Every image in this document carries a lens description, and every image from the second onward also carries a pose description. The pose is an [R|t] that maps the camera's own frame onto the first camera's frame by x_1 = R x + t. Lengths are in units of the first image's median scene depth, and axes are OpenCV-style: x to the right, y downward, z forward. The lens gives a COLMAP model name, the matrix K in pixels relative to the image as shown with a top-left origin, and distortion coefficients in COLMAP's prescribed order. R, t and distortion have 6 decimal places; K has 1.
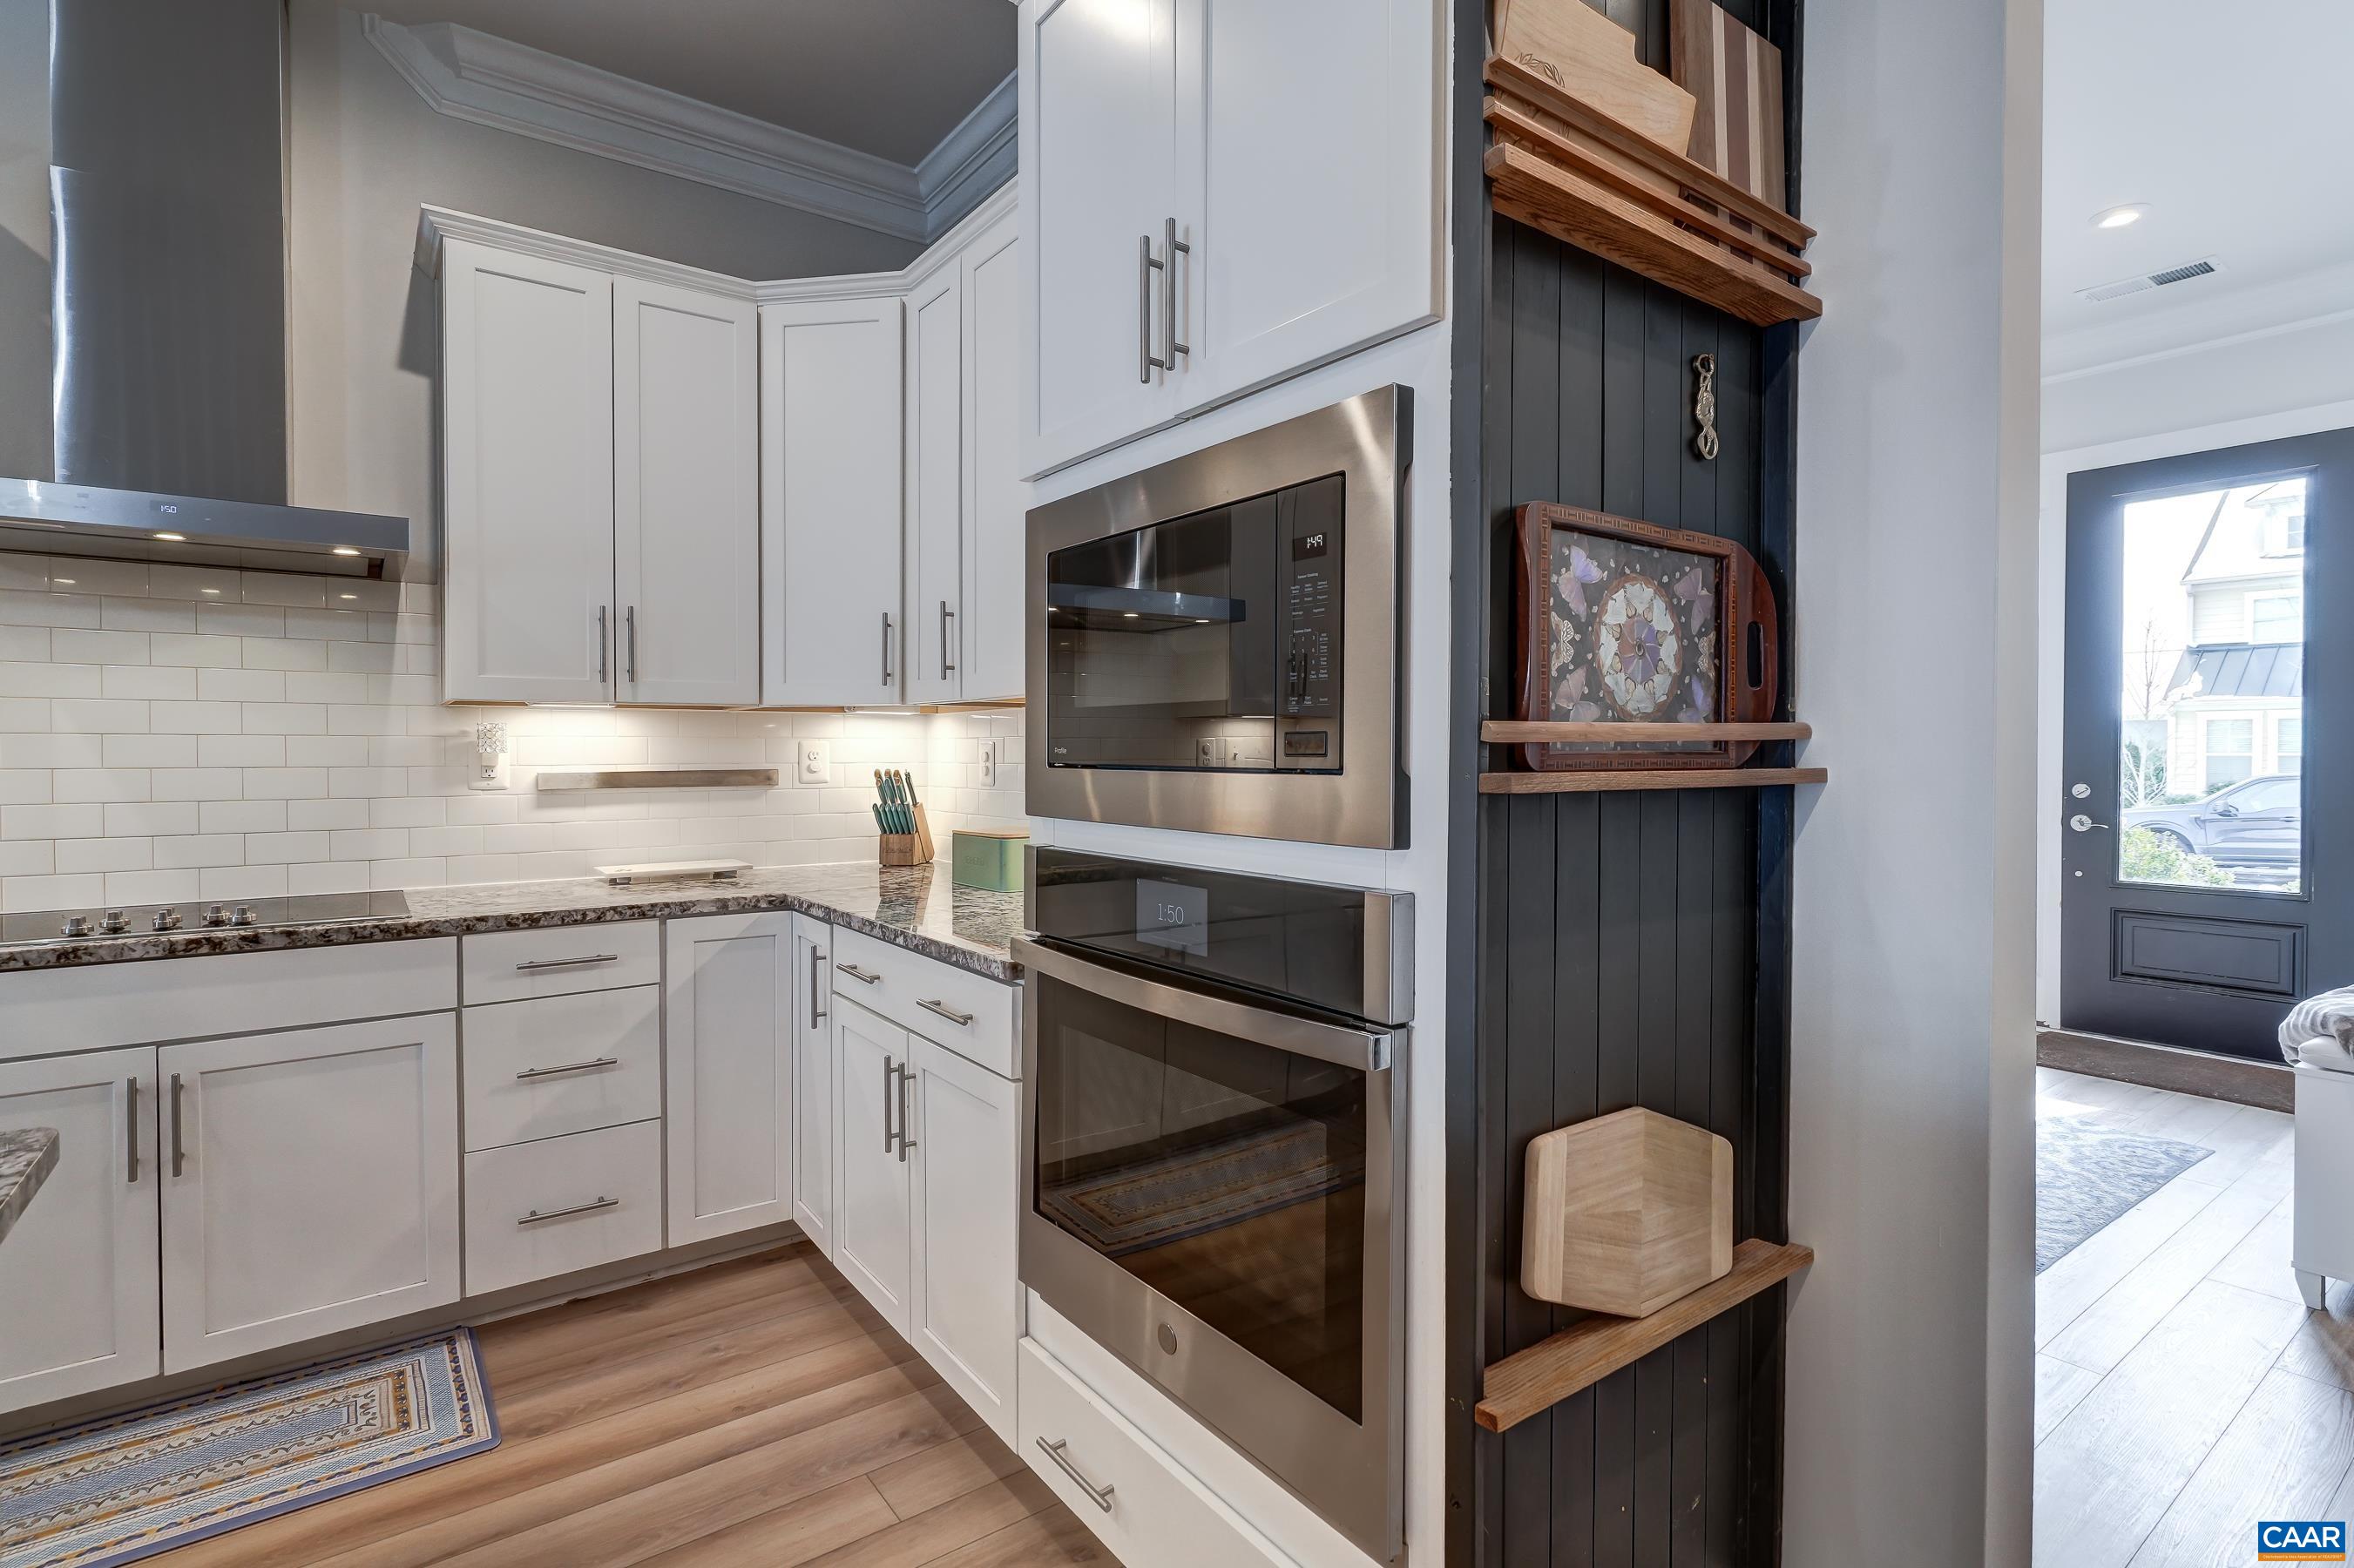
lens RADIAL K [[1110.6, 0, 1151.5], [0, 1110.6, 776.0], [0, 0, 1]] dist [-0.000155, 0.002161]
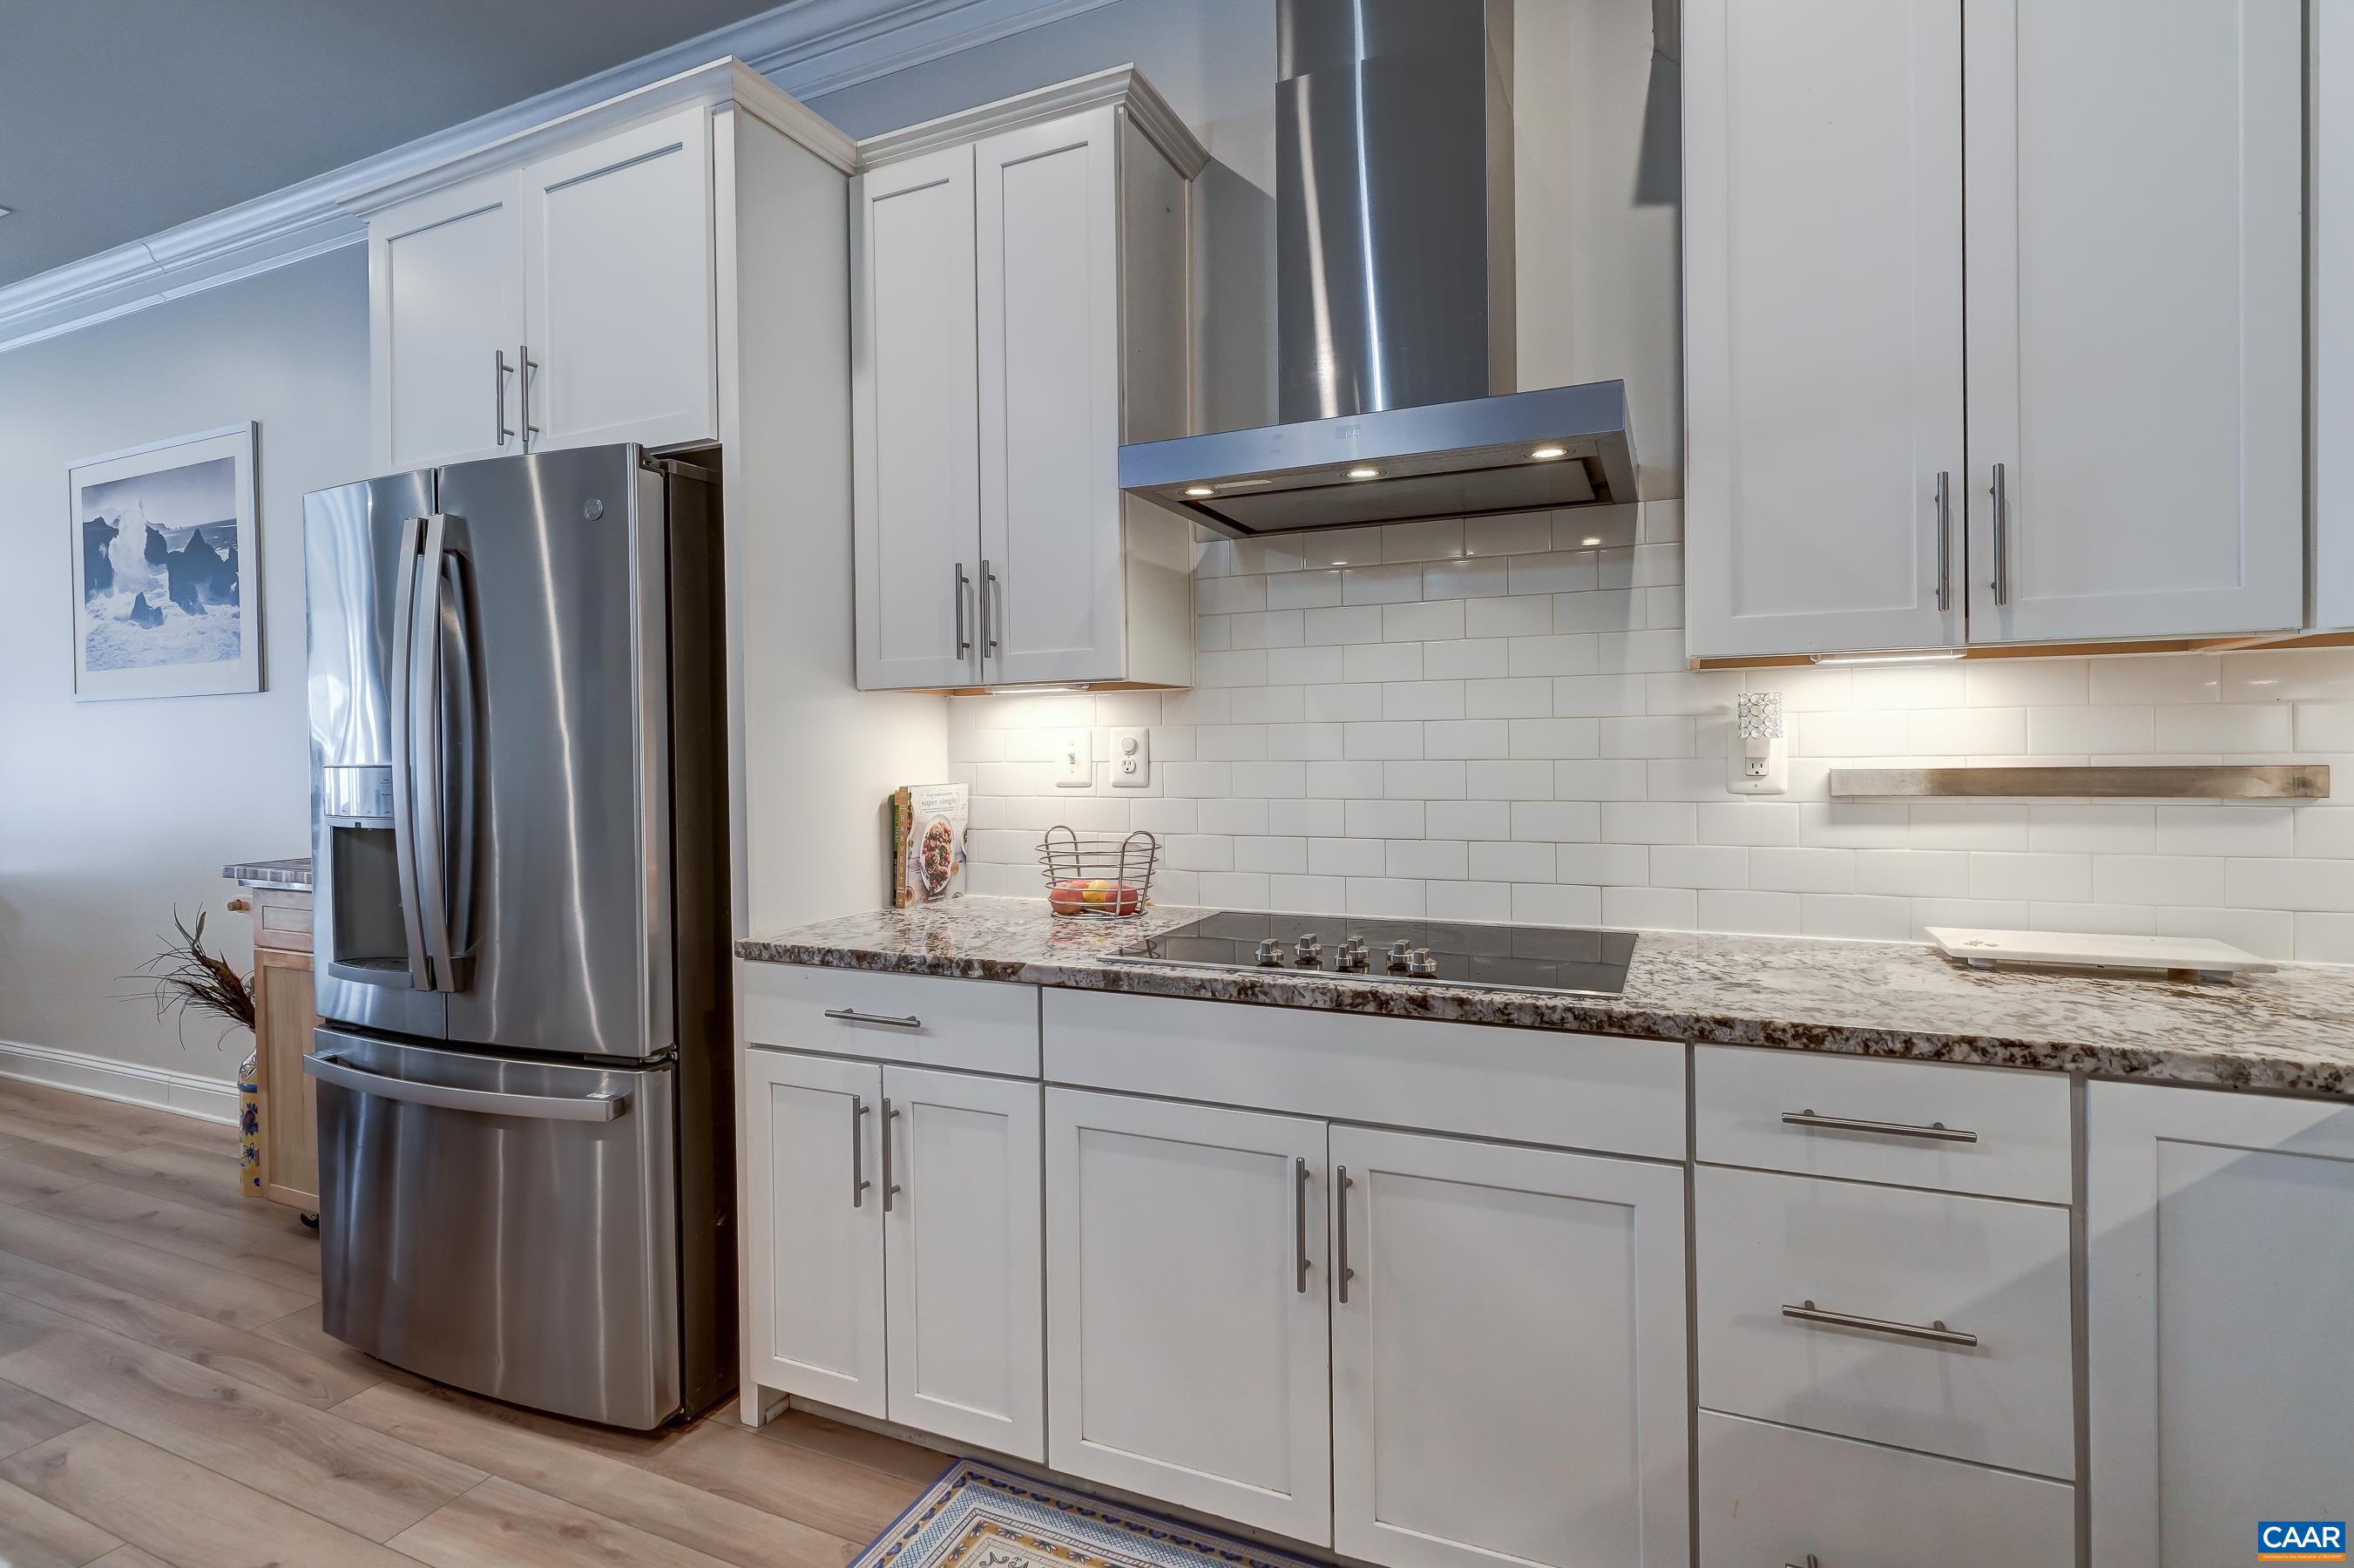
lens RADIAL K [[1110.6, 0, 1200.8], [0, 1110.6, 746.9], [0, 0, 1]] dist [-0.000155, 0.002161]
pose [[0.508960, -0.004242, -0.860780, -0.225828], [-0.005838, 0.999948, -0.008380, -0.009695], [0.860770, 0.009290, 0.508909, 0.438881]]
